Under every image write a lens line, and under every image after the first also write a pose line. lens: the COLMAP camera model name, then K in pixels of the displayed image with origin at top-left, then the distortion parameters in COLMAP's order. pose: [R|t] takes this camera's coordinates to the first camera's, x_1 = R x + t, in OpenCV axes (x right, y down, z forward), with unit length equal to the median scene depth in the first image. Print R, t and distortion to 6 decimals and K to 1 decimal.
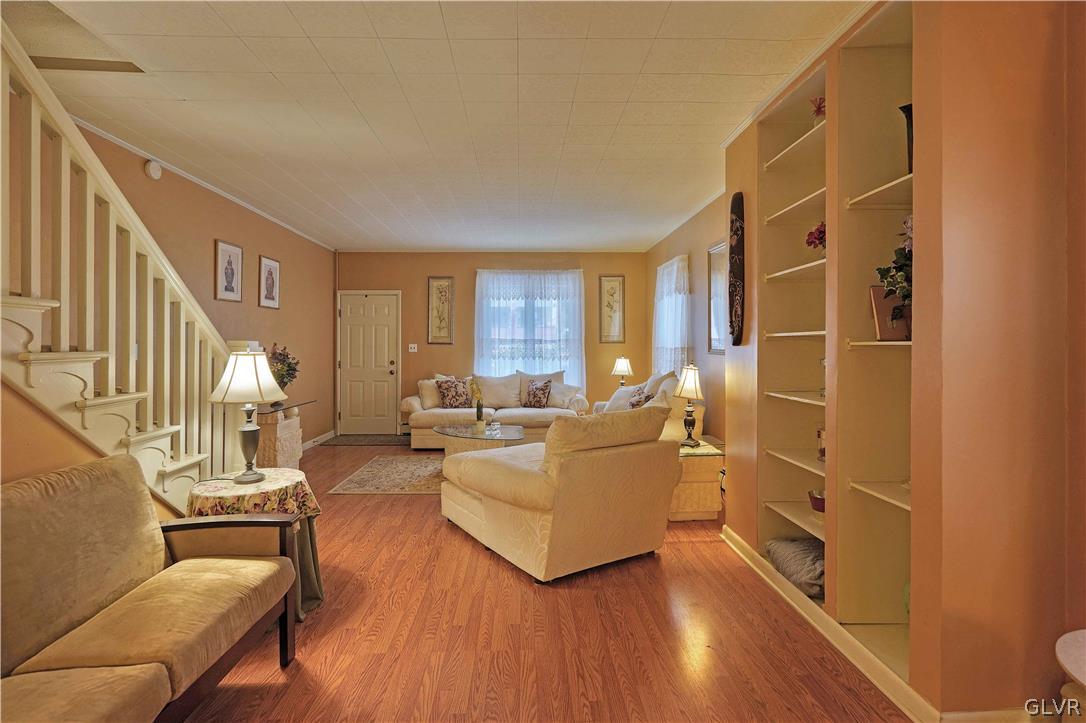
lens RADIAL K [[523.7, 0, 539.3], [0, 523.7, 341.9], [0, 0, 1]] dist [-0.000477, 0.000620]
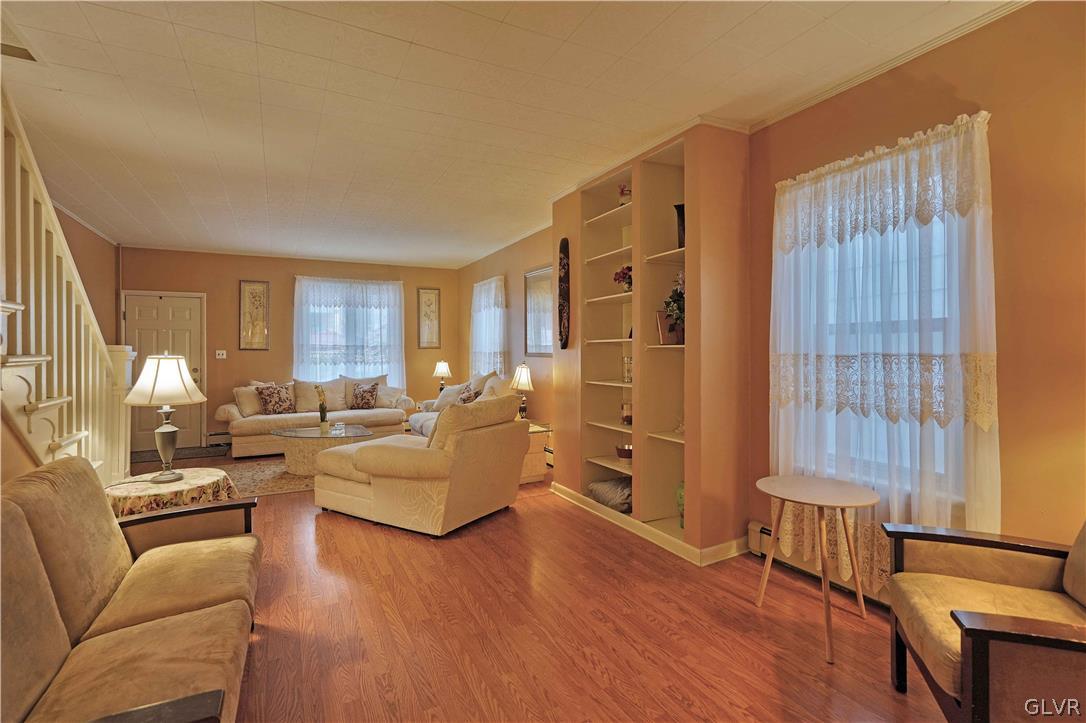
lens RADIAL K [[508.0, 0, 540.4], [0, 508.0, 351.1], [0, 0, 1]] dist [-0.001536, 0.000303]
pose [[0.900200, -0.004382, 0.435455, -0.260576], [0.002409, 0.999984, 0.005082, 0.005551], [-0.435470, -0.003526, 0.900196, -0.176606]]
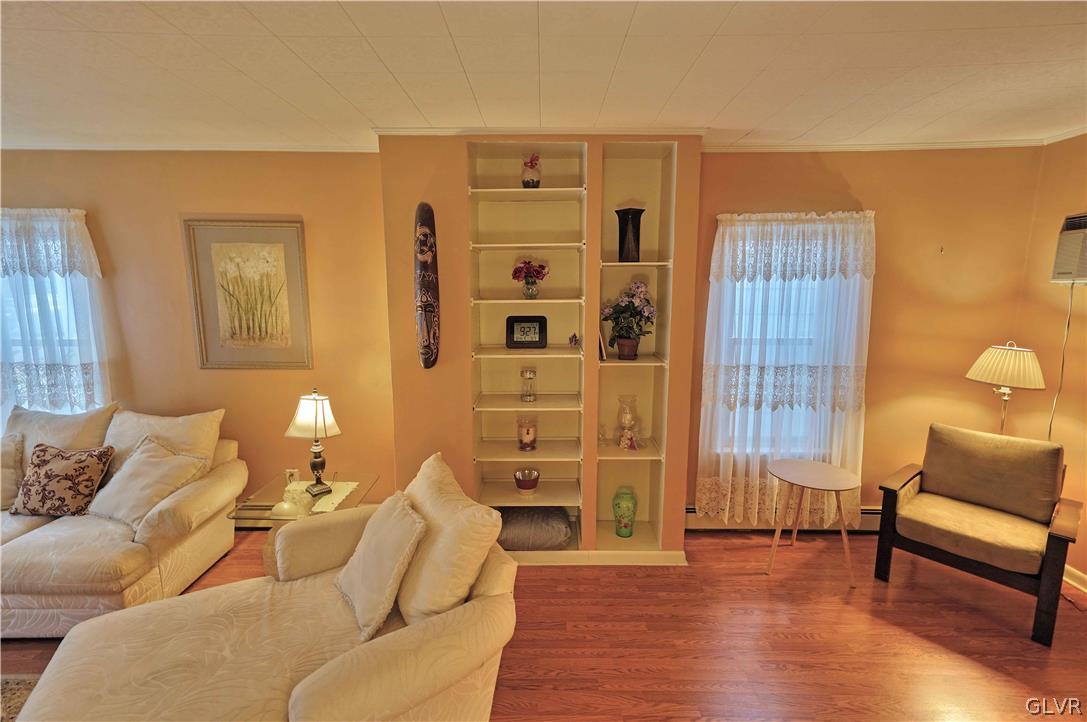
lens RADIAL K [[508.5, 0, 540.9], [0, 508.5, 350.6], [0, 0, 1]] dist [-0.001536, 0.000303]
pose [[0.040274, -0.158184, 0.986588, -0.541557], [-0.005468, 0.987339, 0.158527, -0.178281], [-0.999174, -0.011779, 0.038899, 0.782193]]
